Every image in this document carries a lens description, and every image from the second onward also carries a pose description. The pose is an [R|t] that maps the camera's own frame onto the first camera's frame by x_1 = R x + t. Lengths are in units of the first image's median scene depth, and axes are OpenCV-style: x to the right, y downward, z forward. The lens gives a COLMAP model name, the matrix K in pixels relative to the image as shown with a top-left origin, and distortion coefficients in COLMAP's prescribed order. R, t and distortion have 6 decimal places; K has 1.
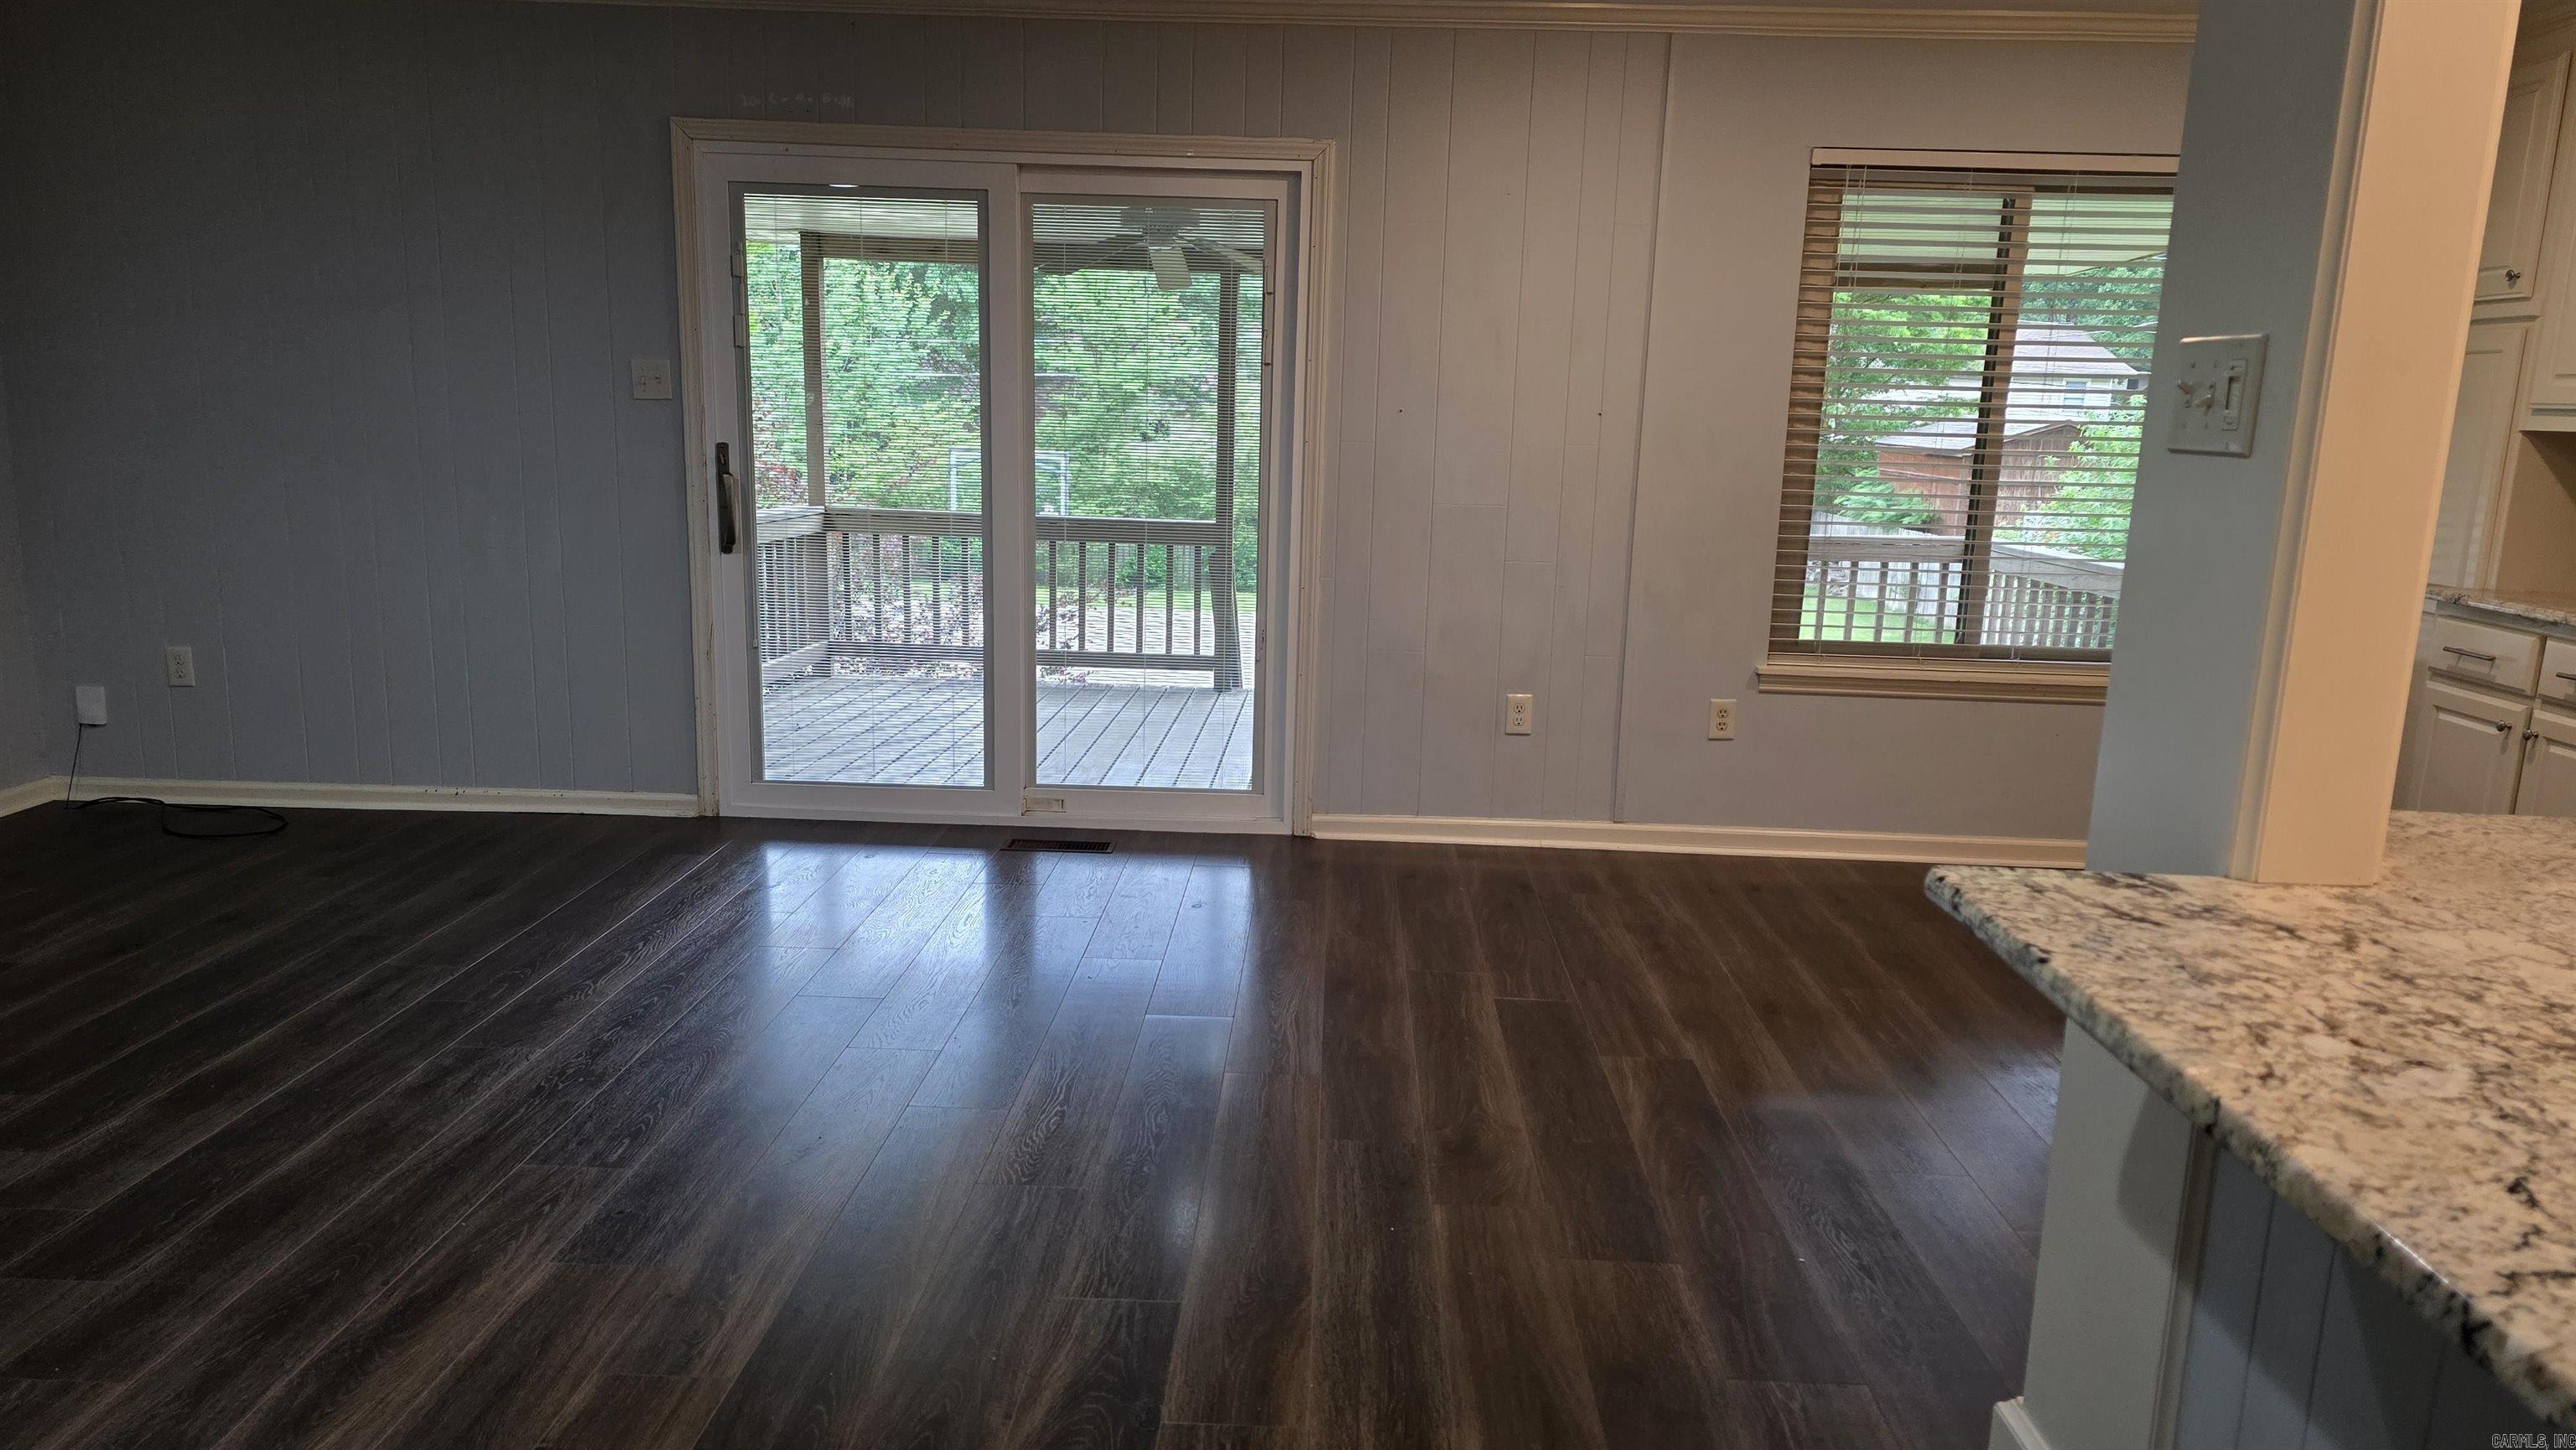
lens RADIAL K [[1732.8, 0, 1303.8], [0, 1732.8, 747.6], [0, 0, 1]] dist [0.068697, -0.061617]
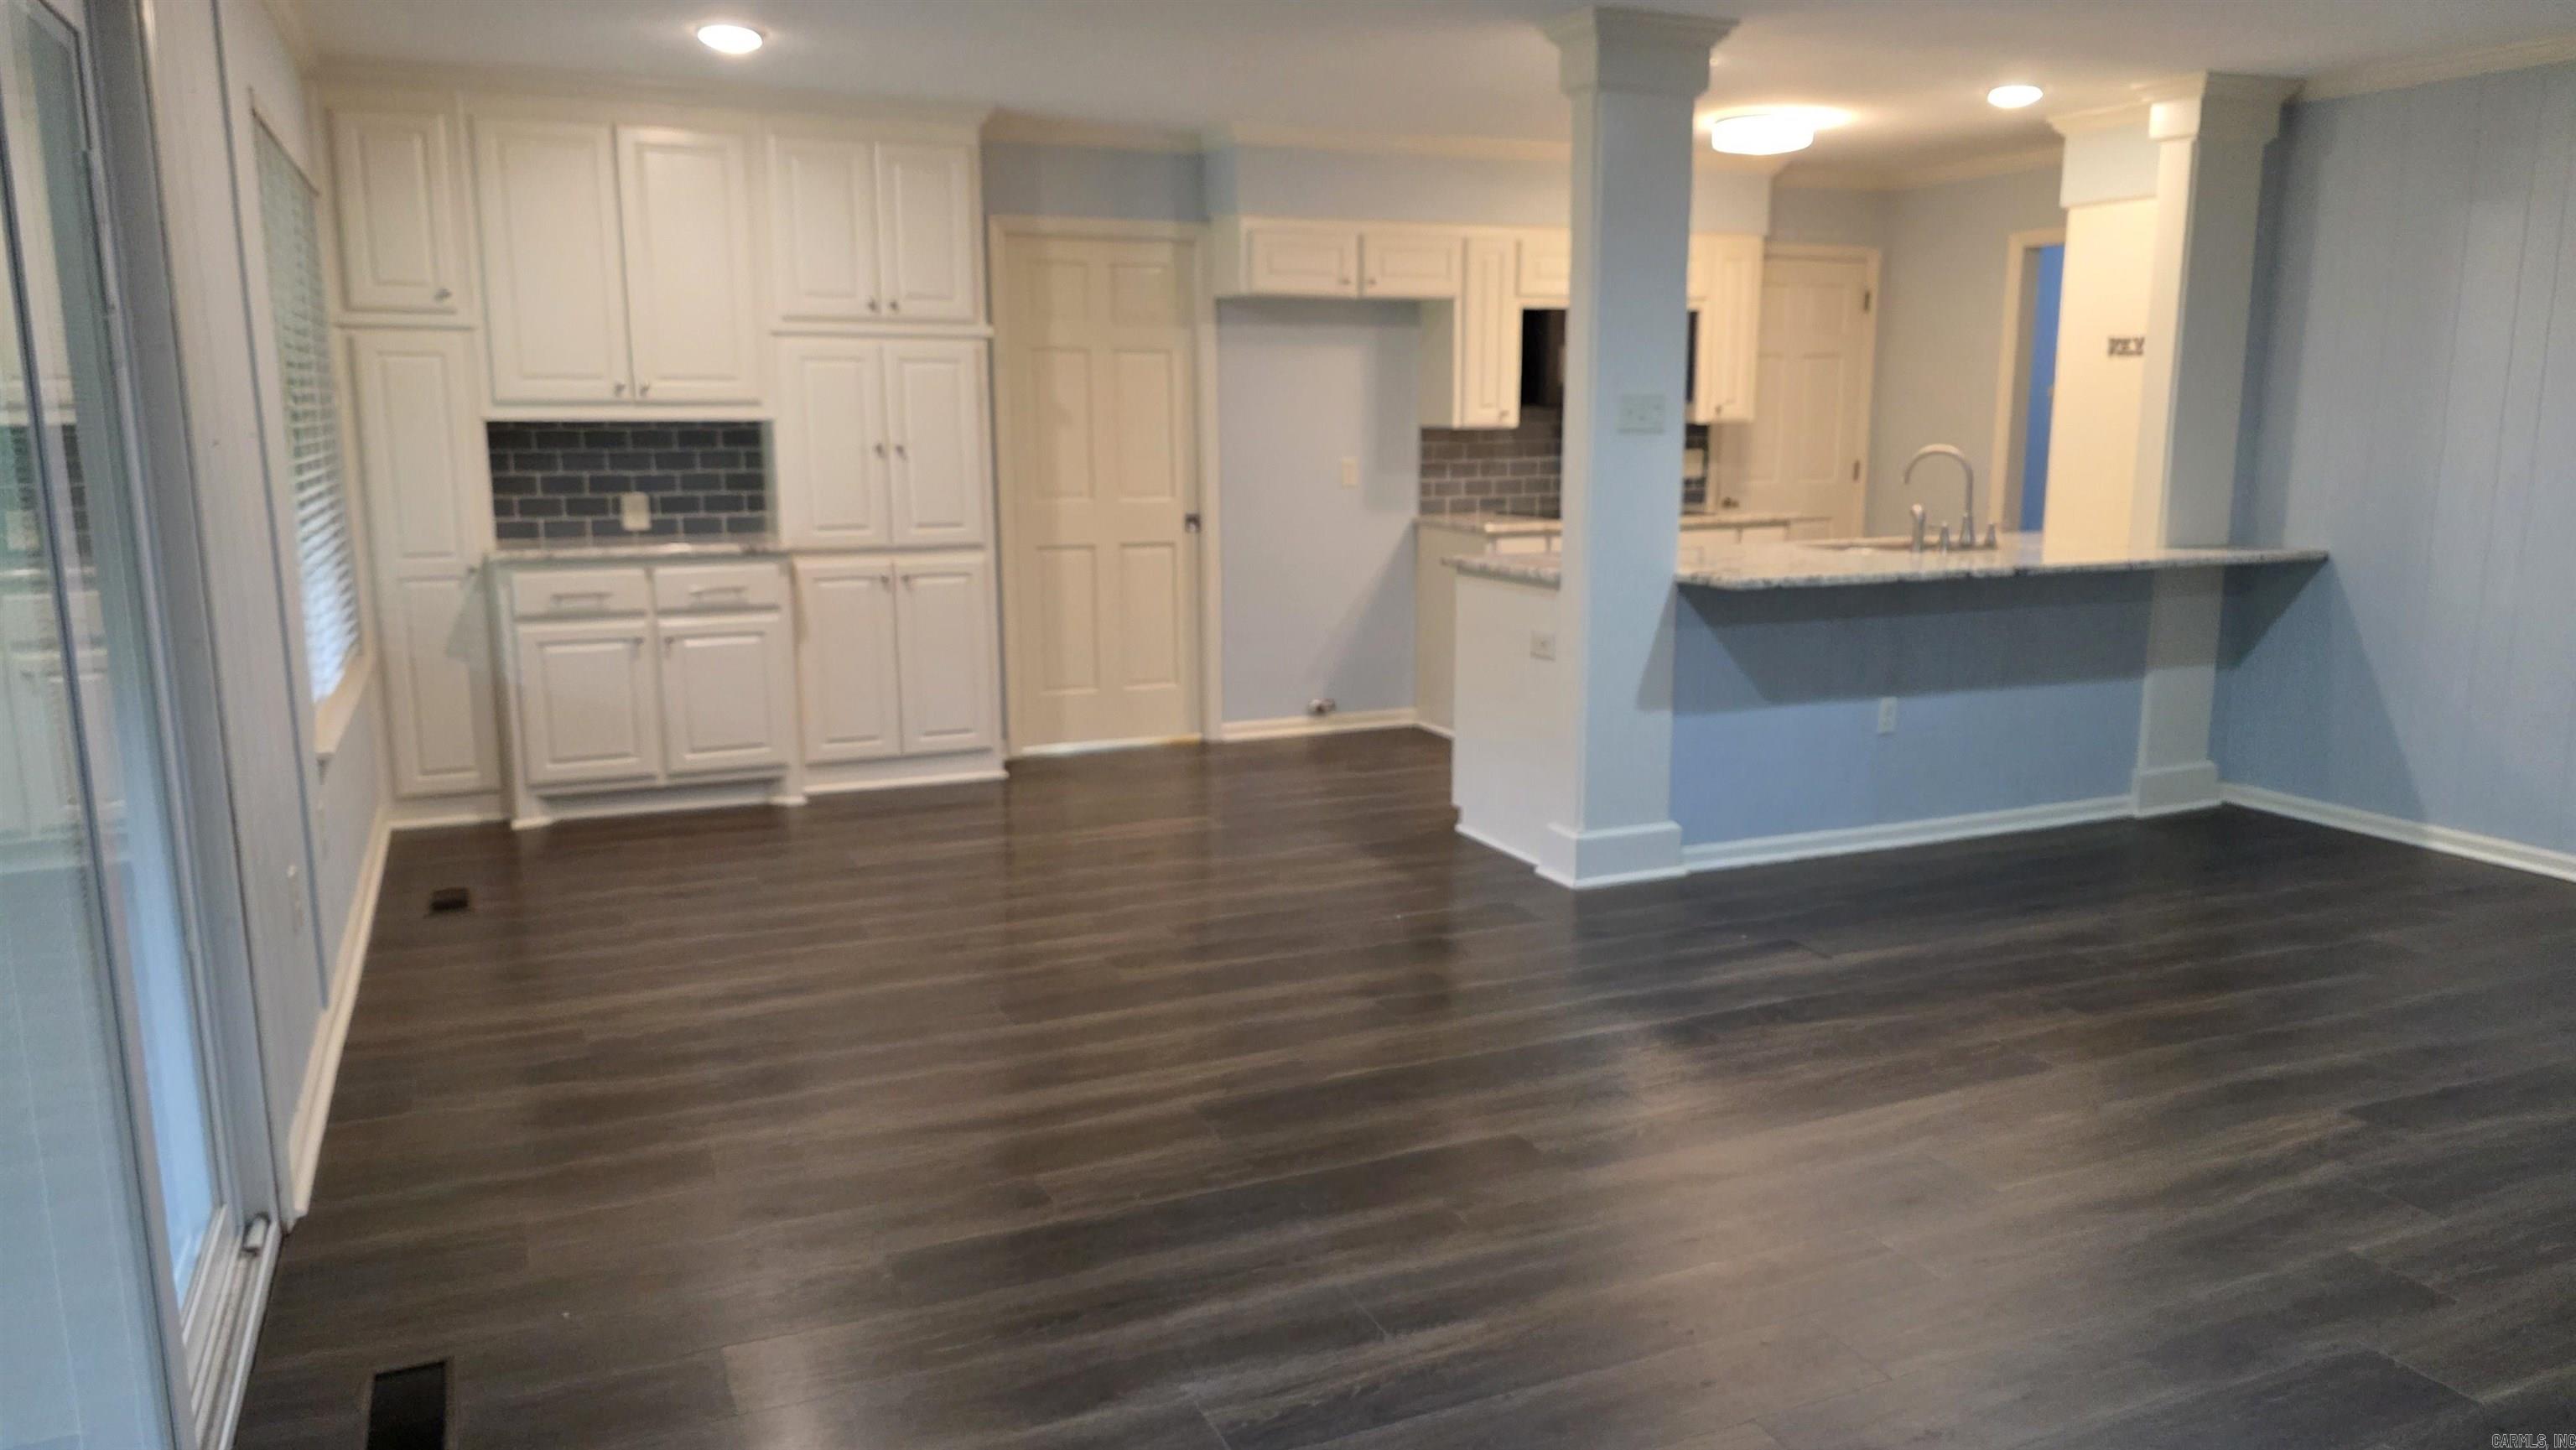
lens RADIAL K [[1732.8, 0, 1289.3], [0, 1732.8, 733.8], [0, 0, 1]] dist [0.068697, -0.061617]
pose [[-0.426766, -0.193962, 0.883317, -0.884727], [0.169495, 0.942268, 0.288796, -0.299488], [-0.888337, 0.272966, -0.369253, 1.309013]]
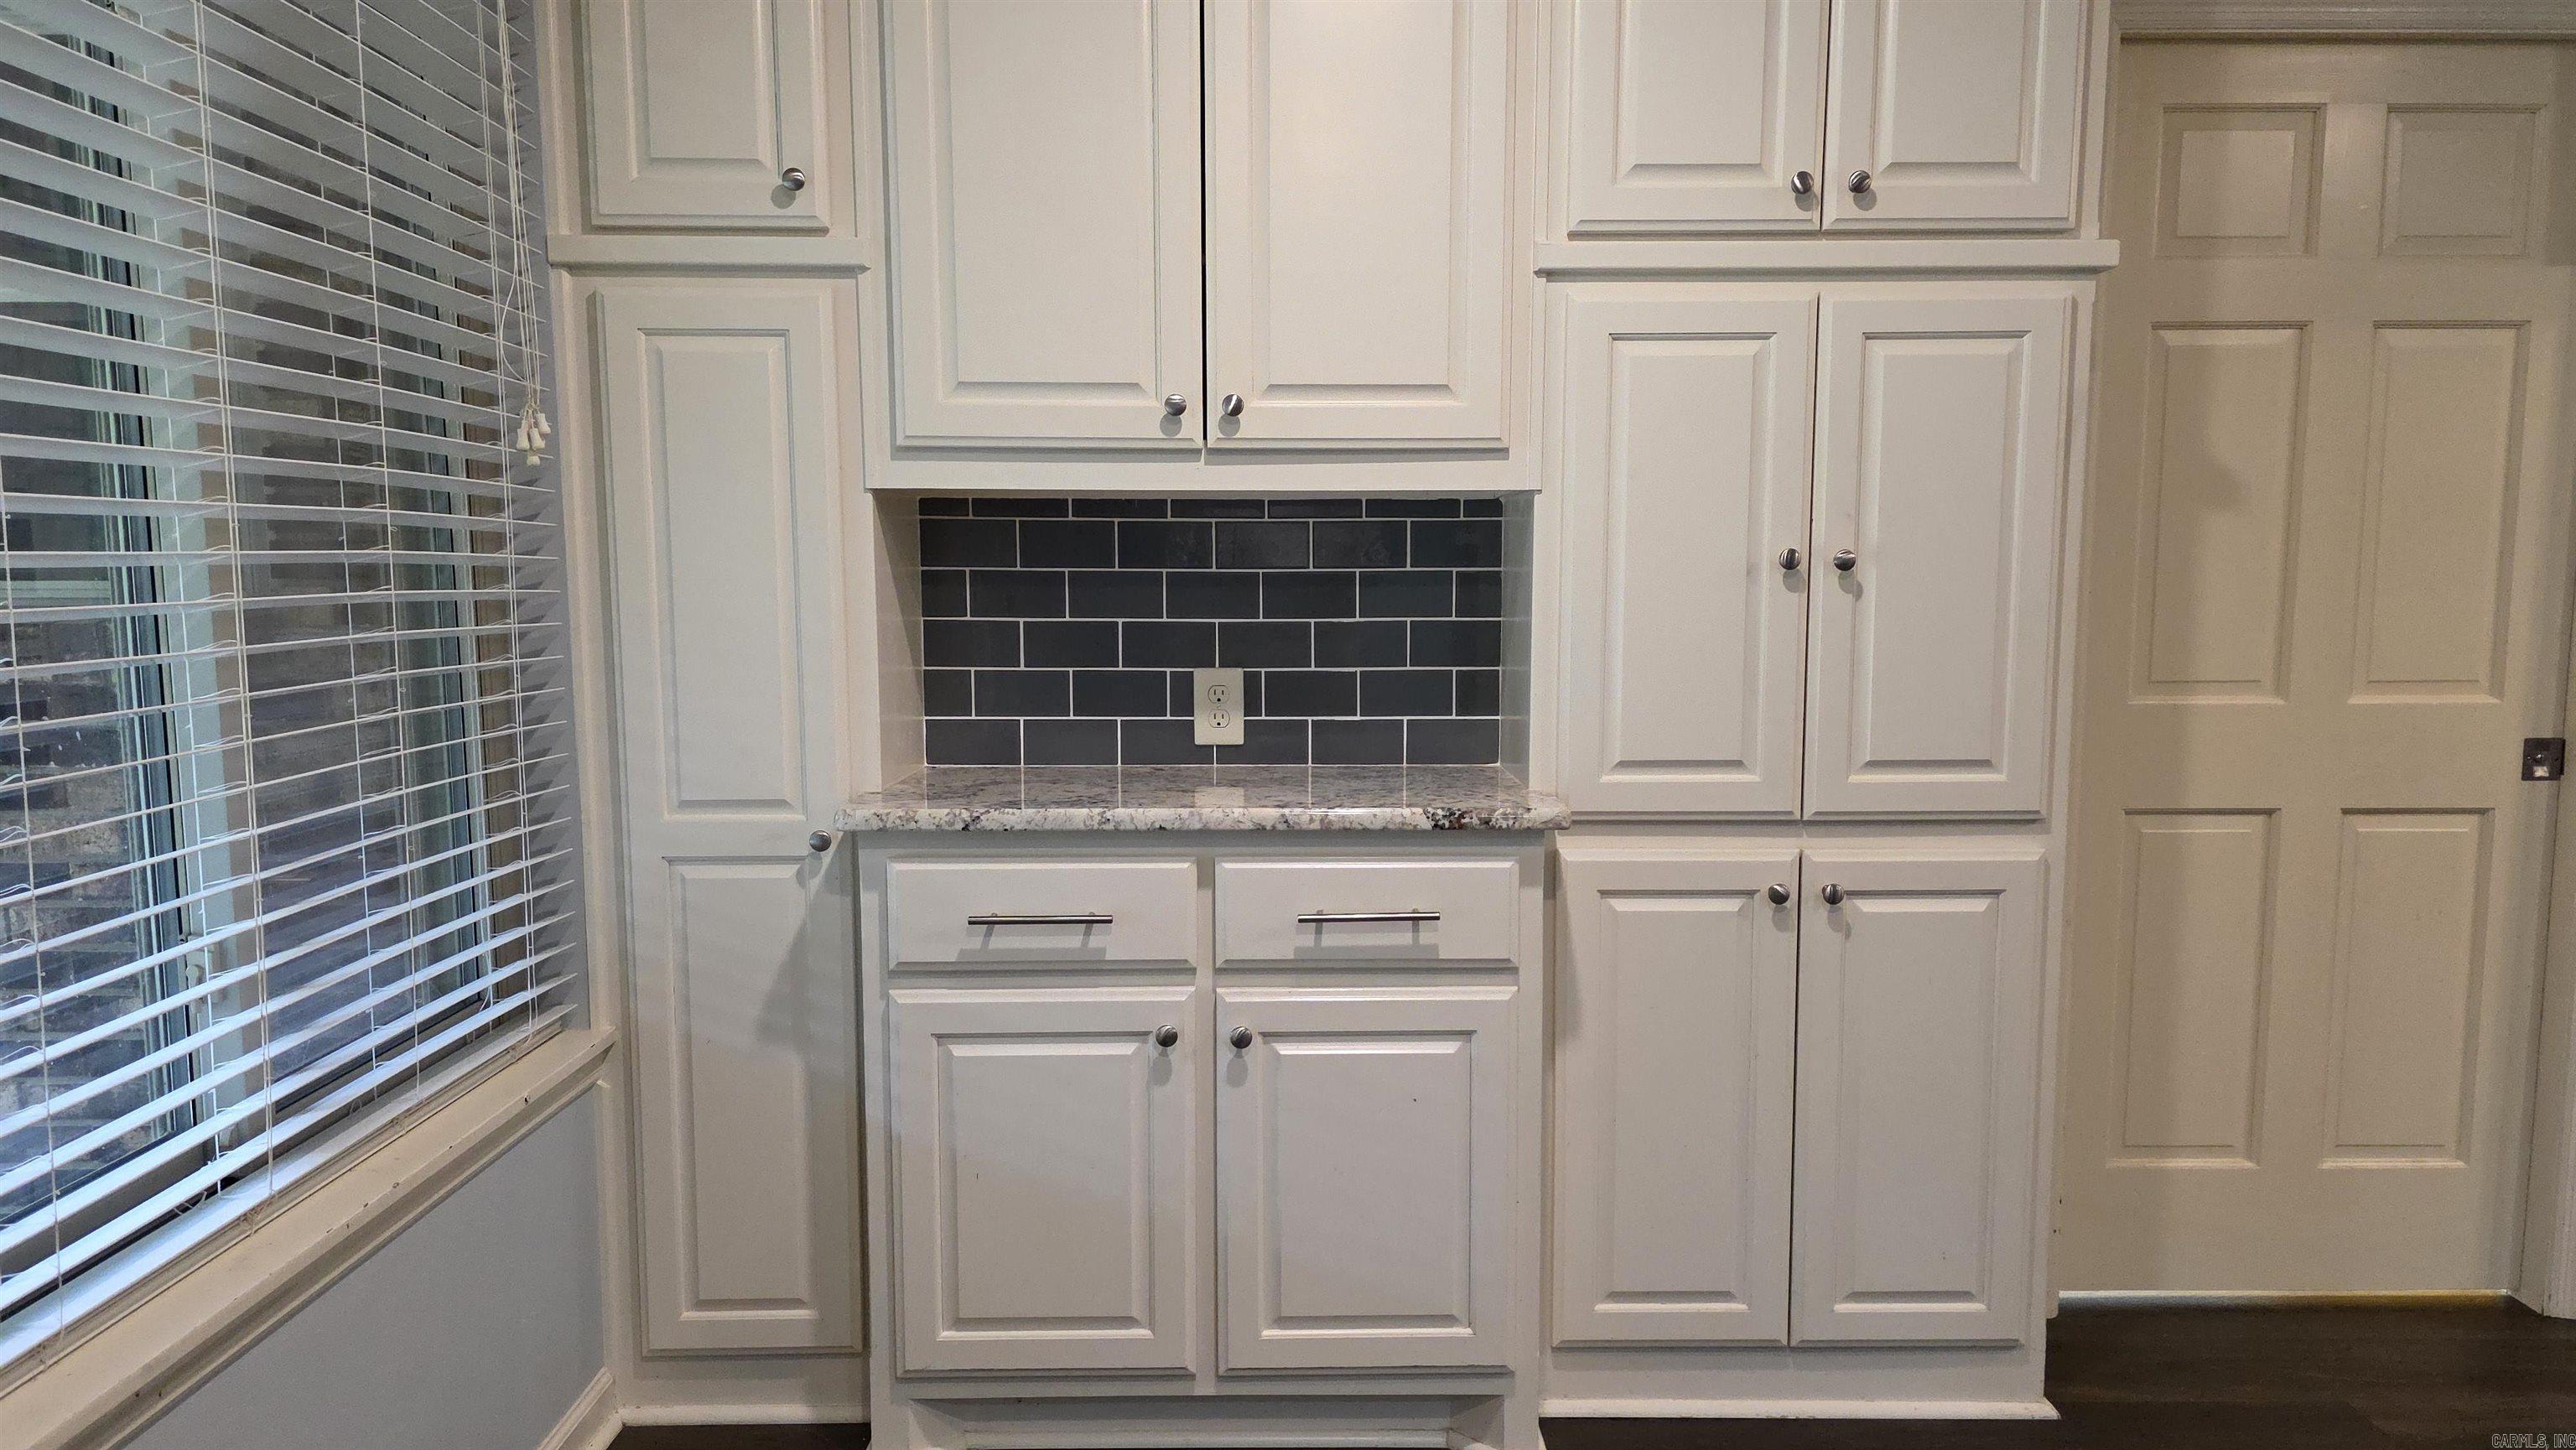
lens RADIAL K [[1732.8, 0, 1315.9], [0, 1732.8, 759.2], [0, 0, 1]] dist [0.068697, -0.061617]
pose [[-0.042224, -0.138517, 0.989460, 0.210994], [0.196746, 0.969798, 0.144160, -0.194793], [-0.979545, 0.200759, -0.013696, 1.157268]]
